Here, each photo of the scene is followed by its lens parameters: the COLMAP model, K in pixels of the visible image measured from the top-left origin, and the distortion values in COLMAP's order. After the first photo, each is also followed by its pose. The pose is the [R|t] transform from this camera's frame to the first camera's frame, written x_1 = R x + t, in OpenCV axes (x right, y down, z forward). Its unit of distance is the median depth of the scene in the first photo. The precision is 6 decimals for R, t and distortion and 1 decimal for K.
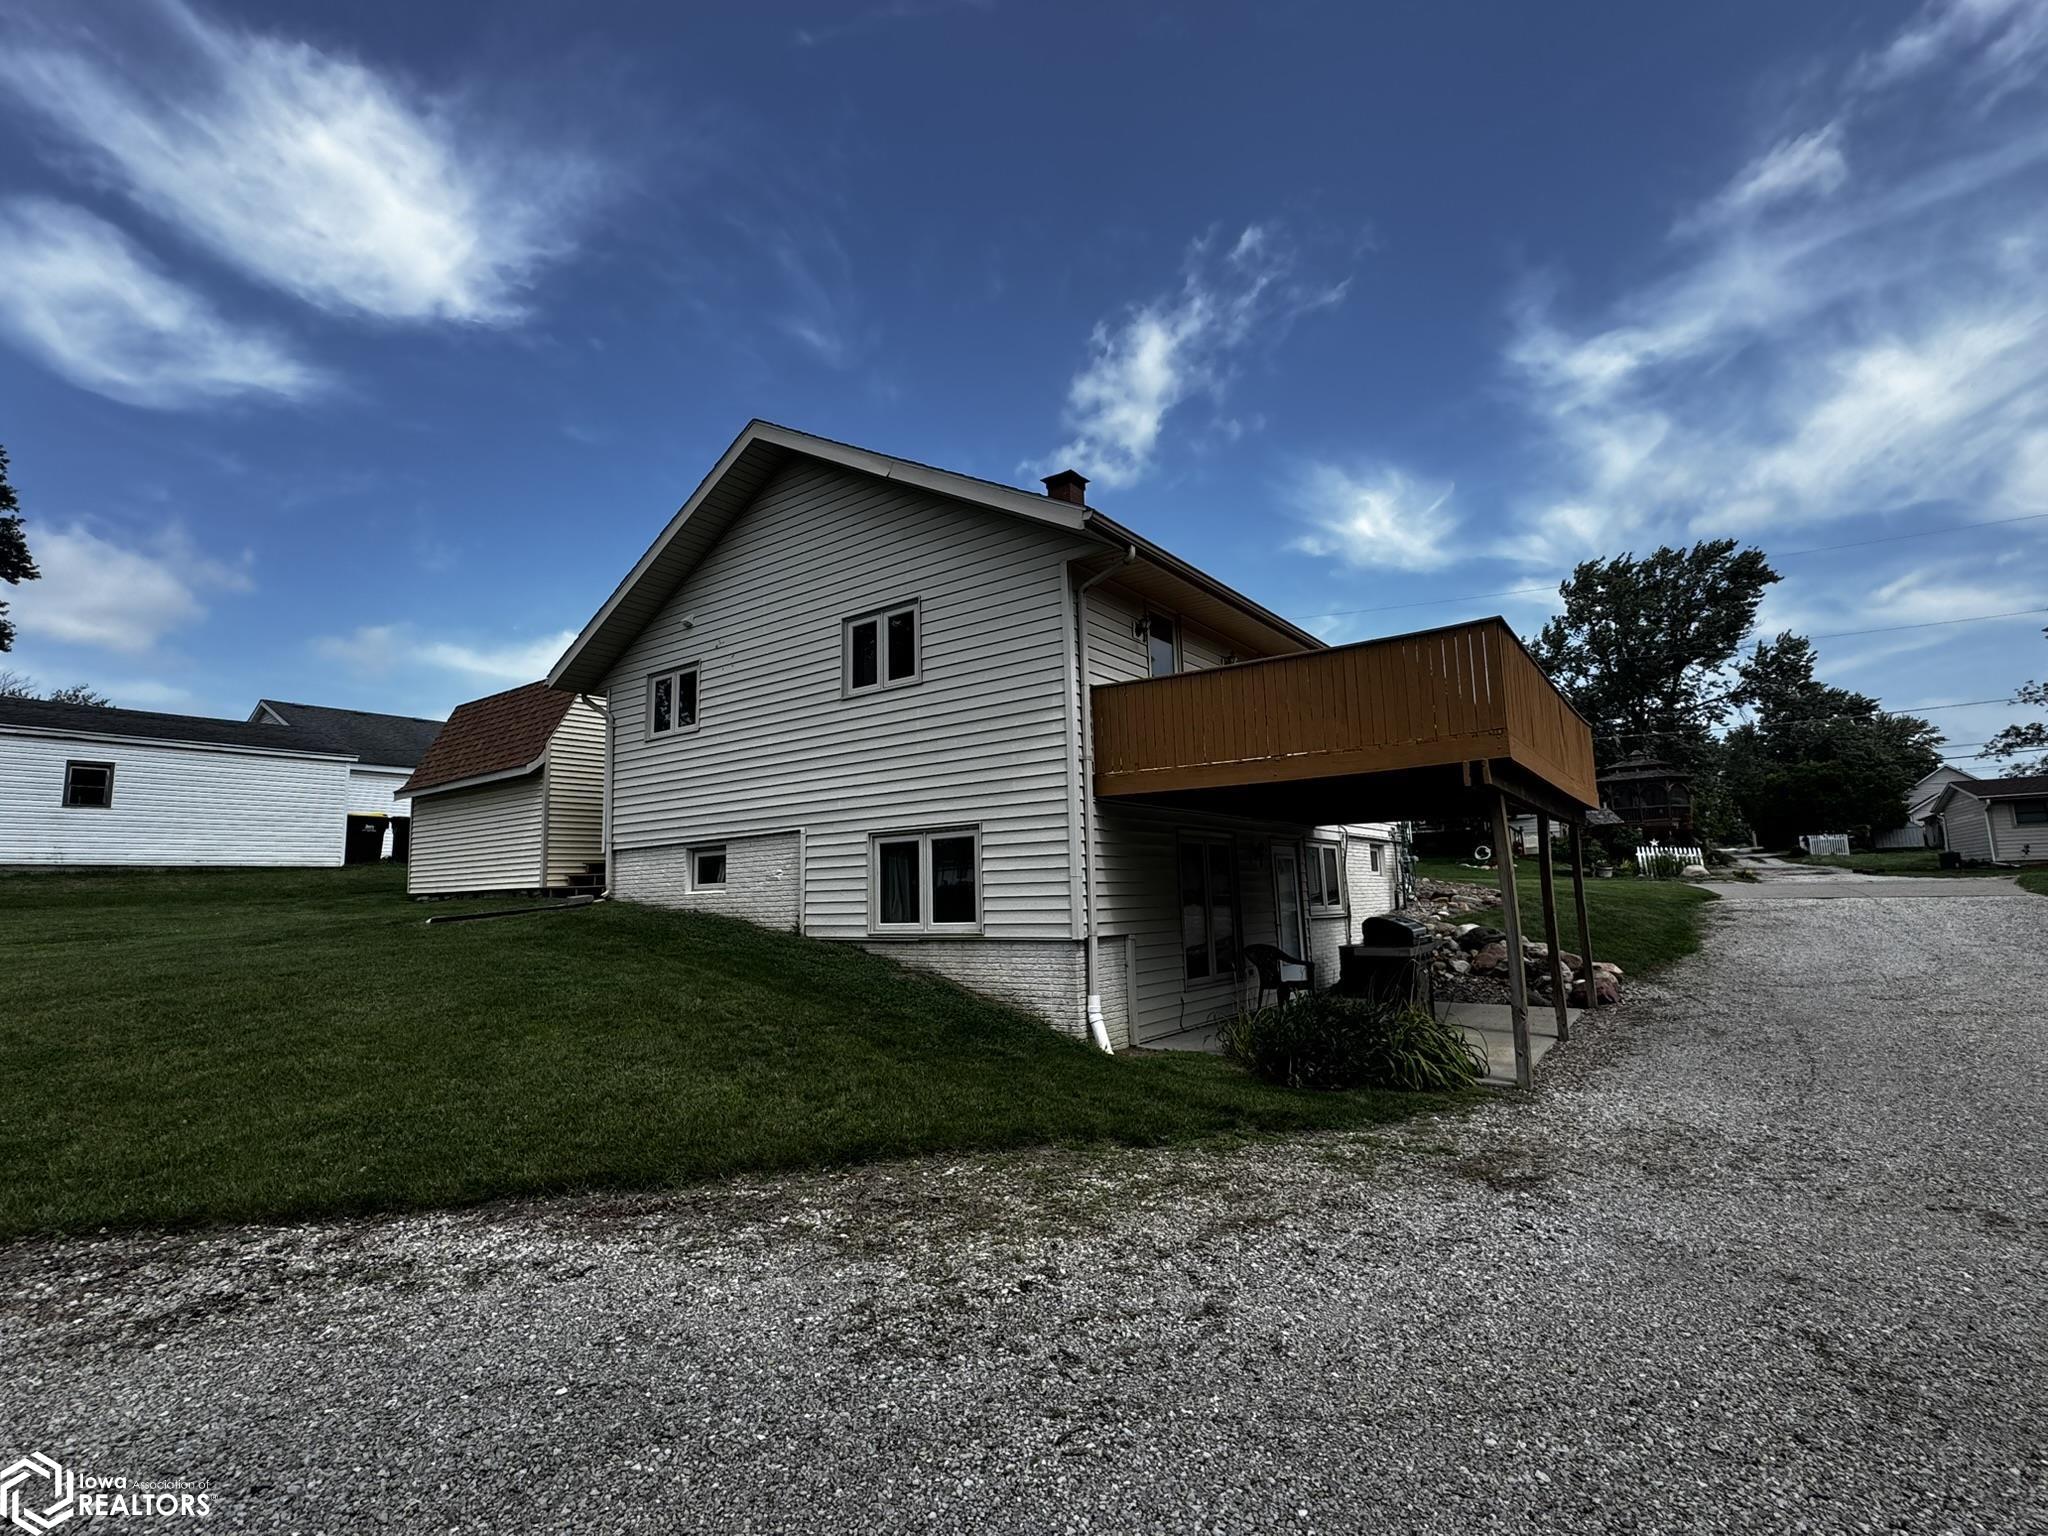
lens RADIAL K [[941.3, 0, 1009.1], [0, 941.3, 771.3], [0, 0, 1]] dist [-0.015634, 0.002661]
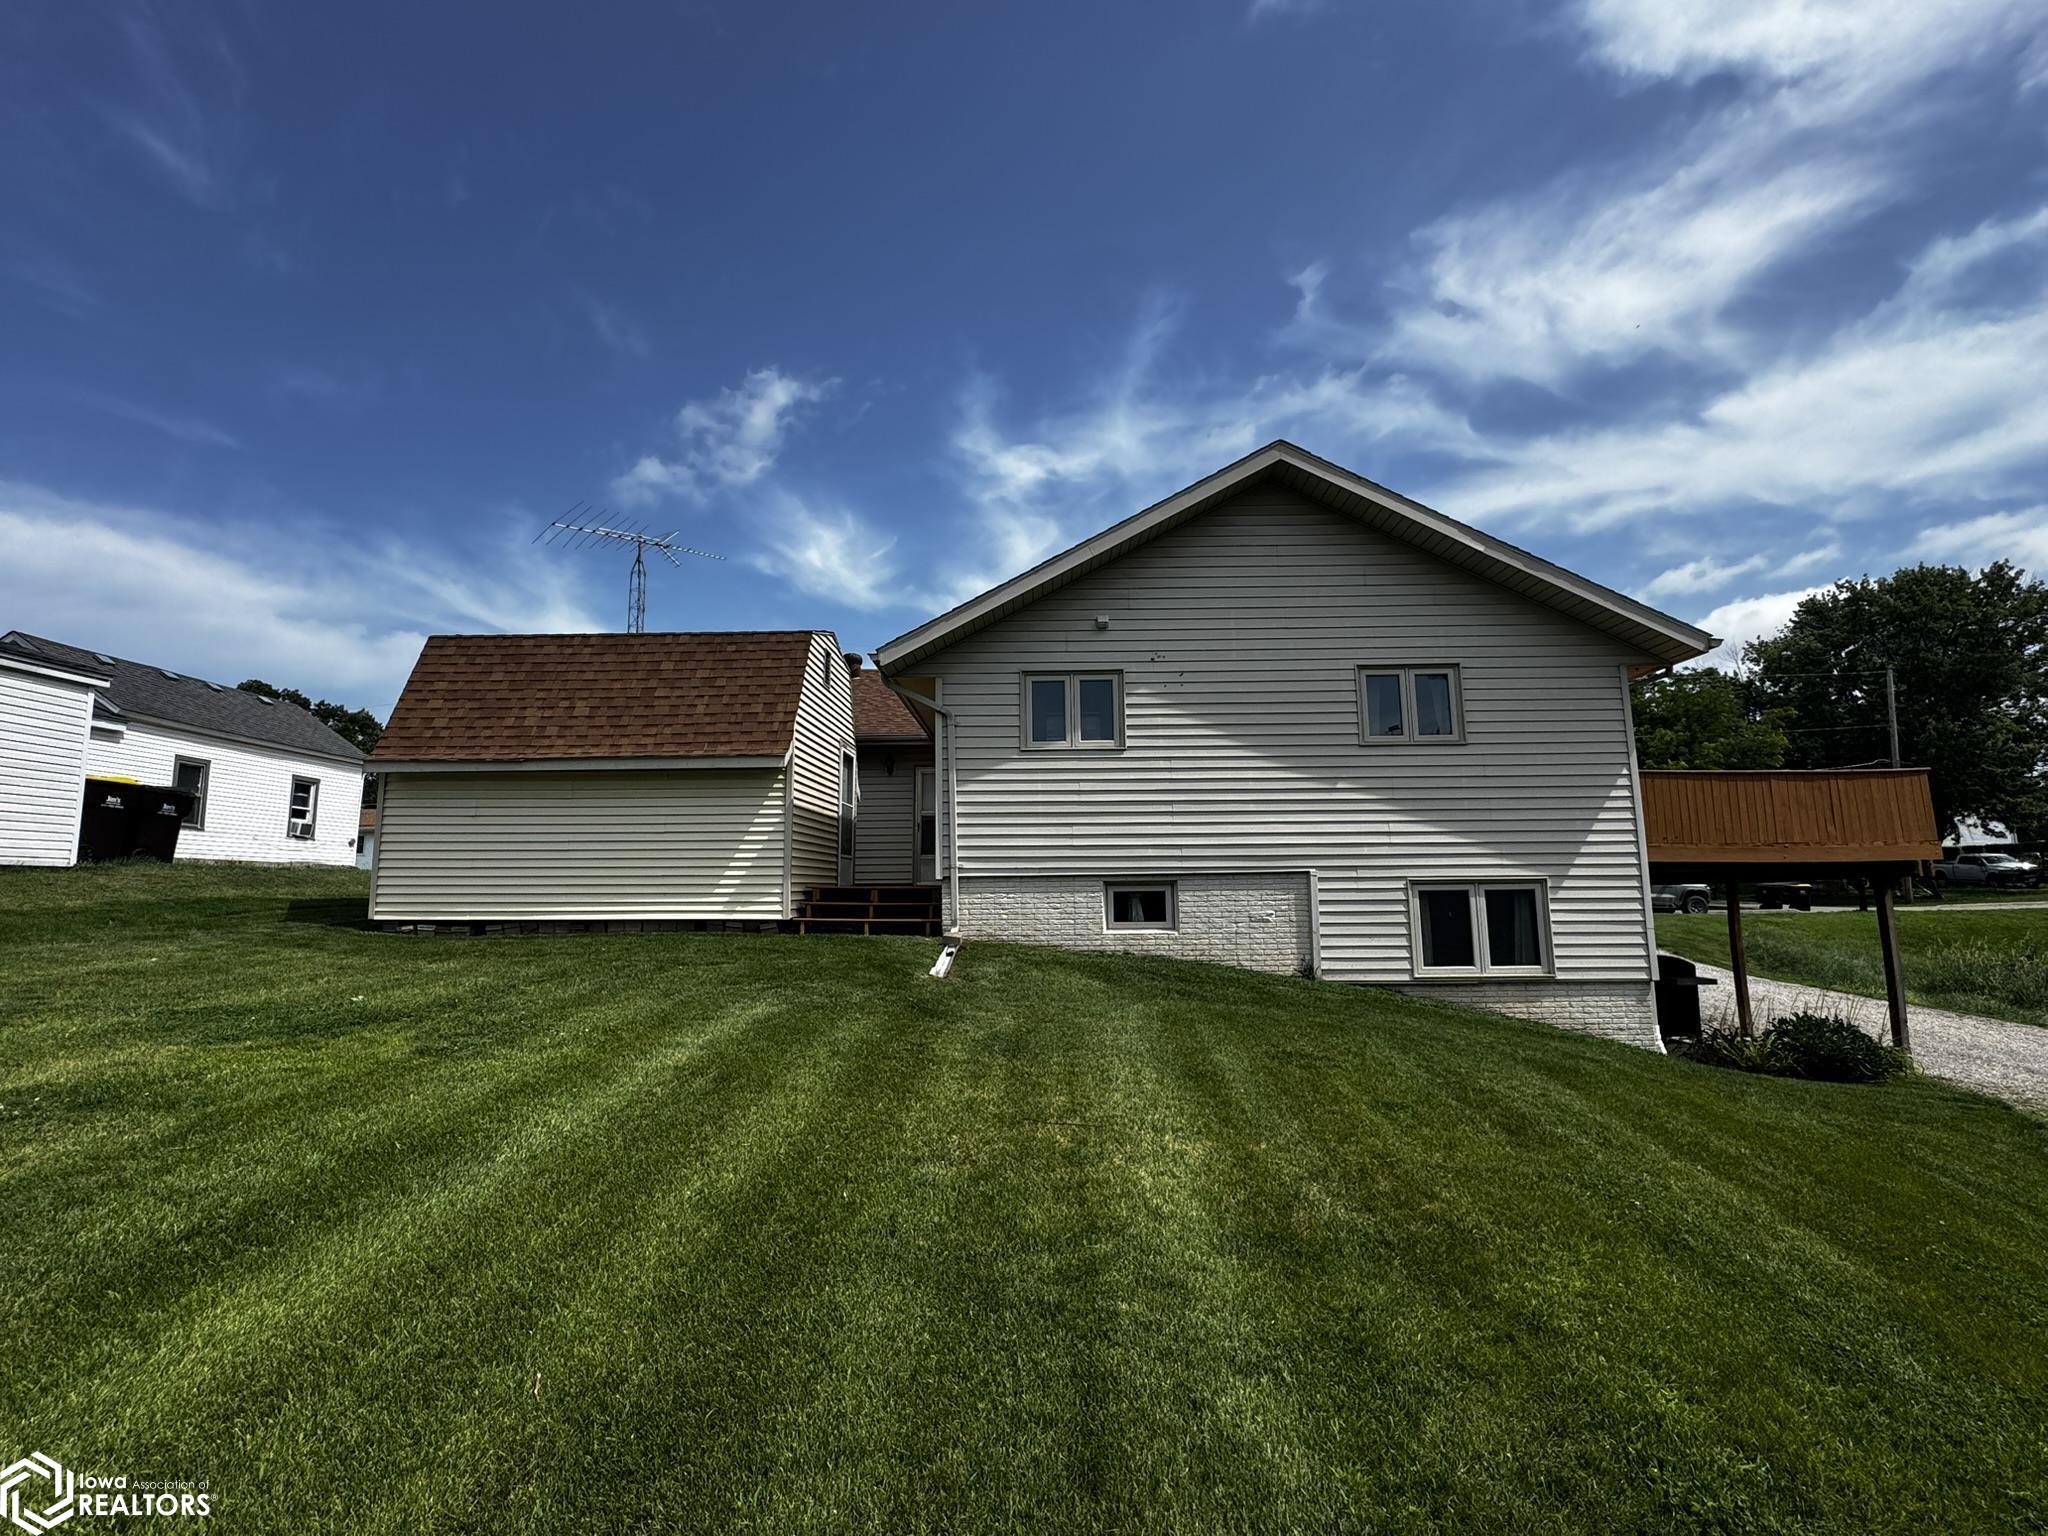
lens RADIAL K [[941.3, 0, 988.7], [0, 941.3, 763.1], [0, 0, 1]] dist [-0.015634, 0.002661]
pose [[0.824394, 0.099867, 0.557137, -1.091148], [-0.089559, 0.994927, -0.045822, 0.025981], [-0.558887, -0.012122, 0.829155, 0.393398]]
